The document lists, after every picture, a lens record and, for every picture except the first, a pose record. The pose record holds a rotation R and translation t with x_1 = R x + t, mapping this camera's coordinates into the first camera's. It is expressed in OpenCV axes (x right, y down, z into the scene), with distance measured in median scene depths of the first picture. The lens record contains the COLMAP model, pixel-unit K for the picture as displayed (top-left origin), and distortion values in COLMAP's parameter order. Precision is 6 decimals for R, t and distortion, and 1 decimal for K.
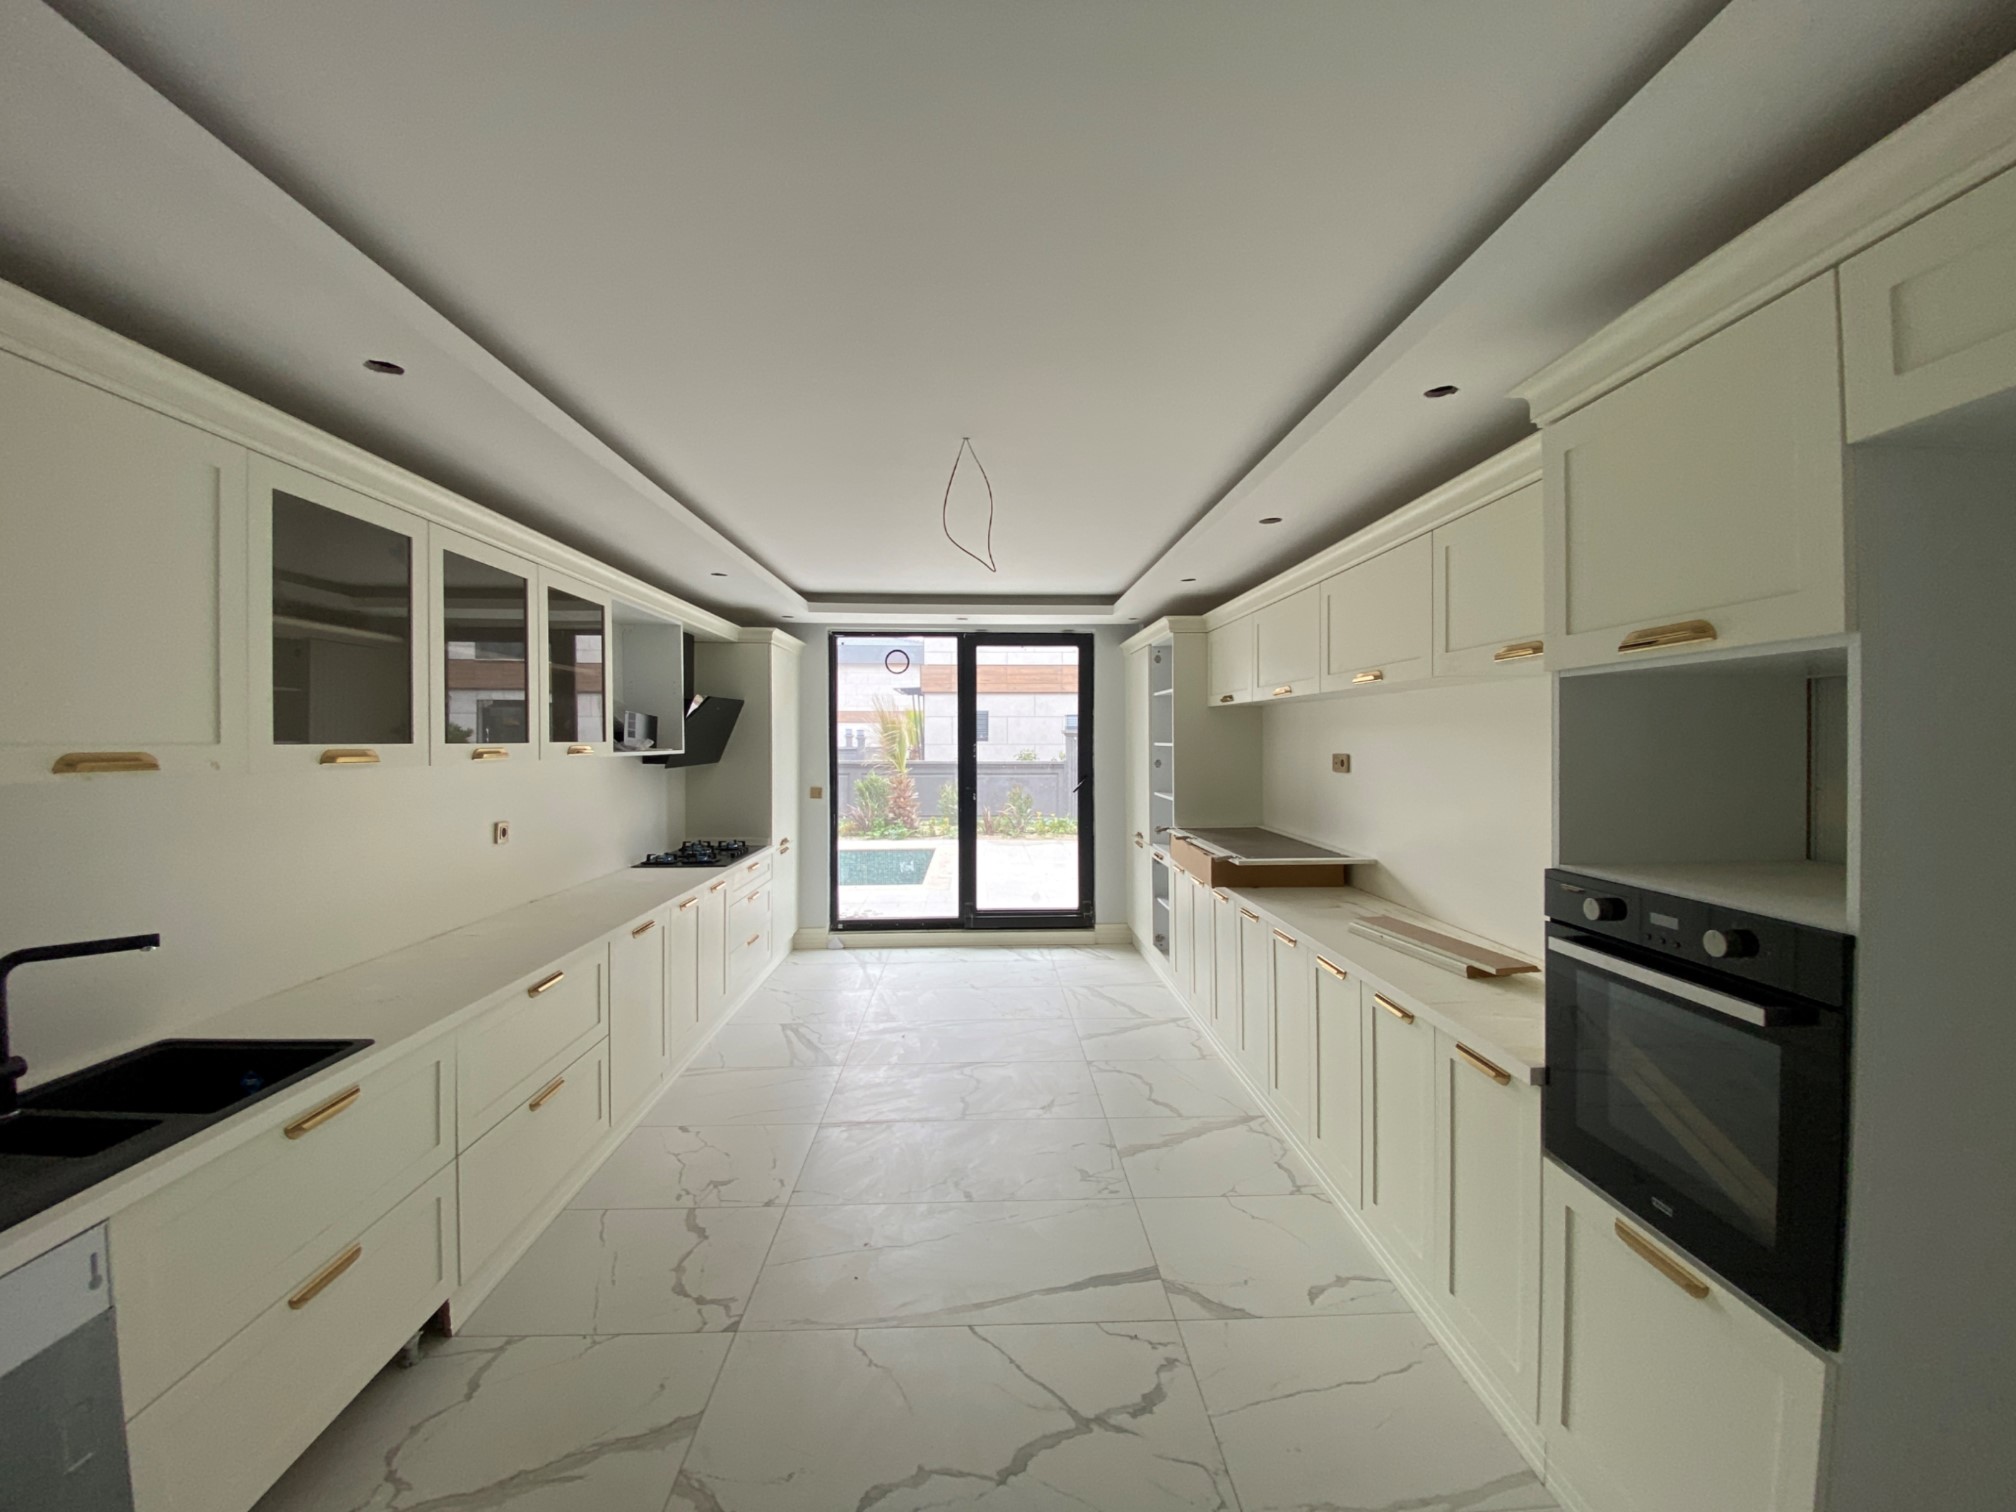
lens RADIAL K [[830.4, 0, 1008.0], [0, 830.4, 756.0], [0, 0, 1]] dist [0.022529, -0.022607]
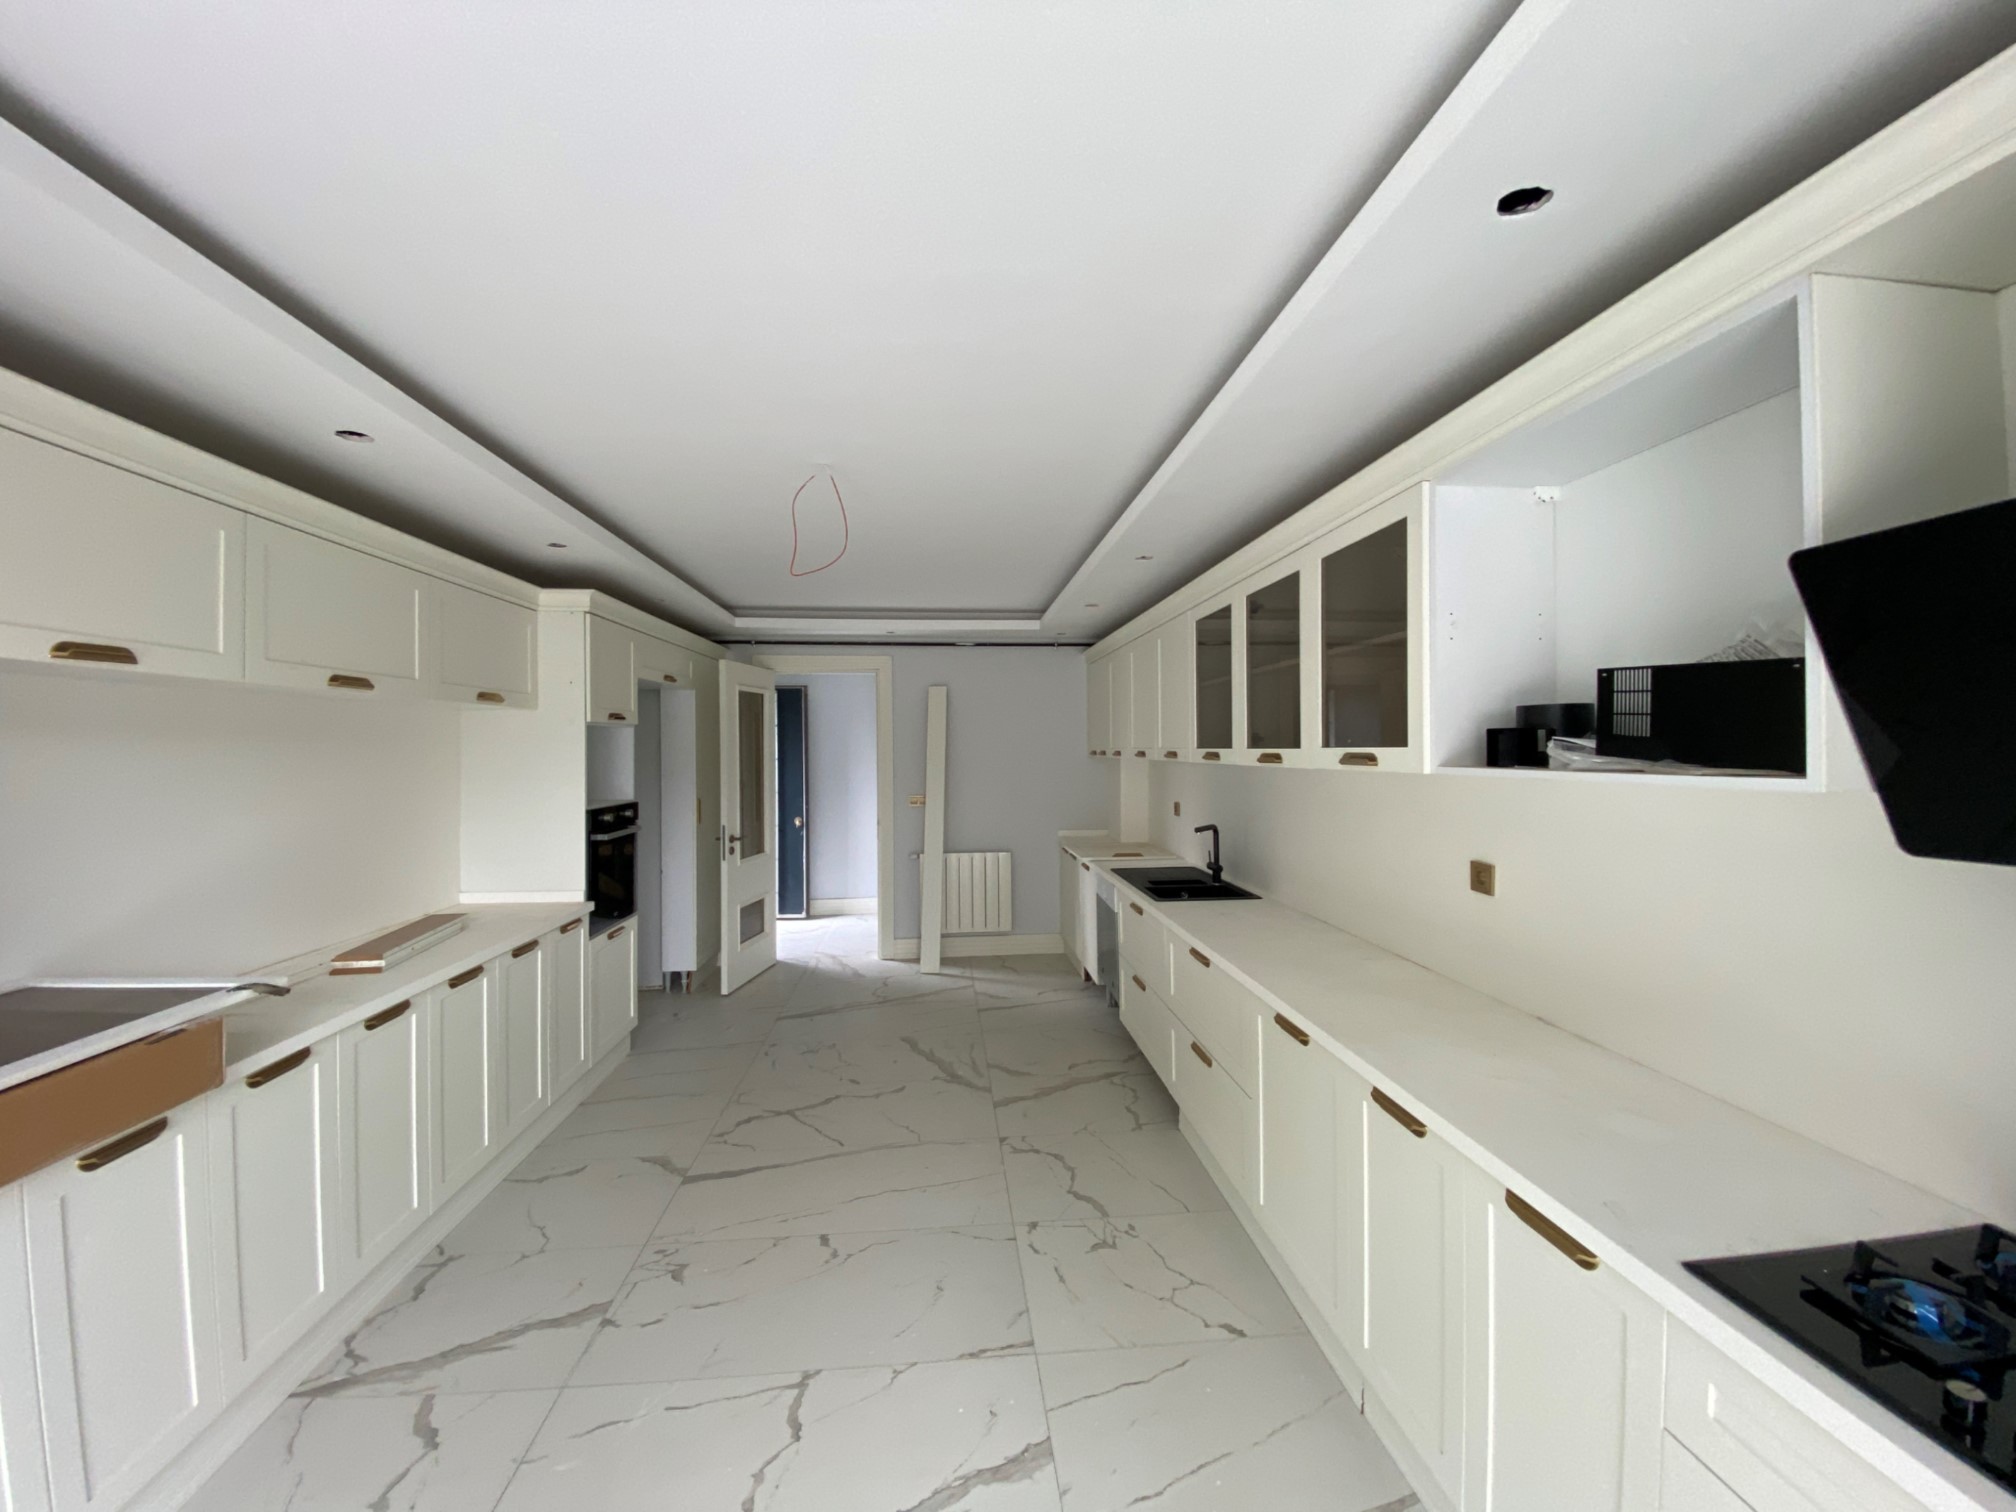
lens RADIAL K [[832.1, 0, 1008.0], [0, 832.1, 756.0], [0, 0, 1]] dist [-0.001238, -0.000405]
pose [[-0.998558, 0.011703, -0.052387, -0.230487], [0.010075, 0.999461, 0.031230, -0.043002], [0.052724, 0.030657, -0.998138, 2.108623]]
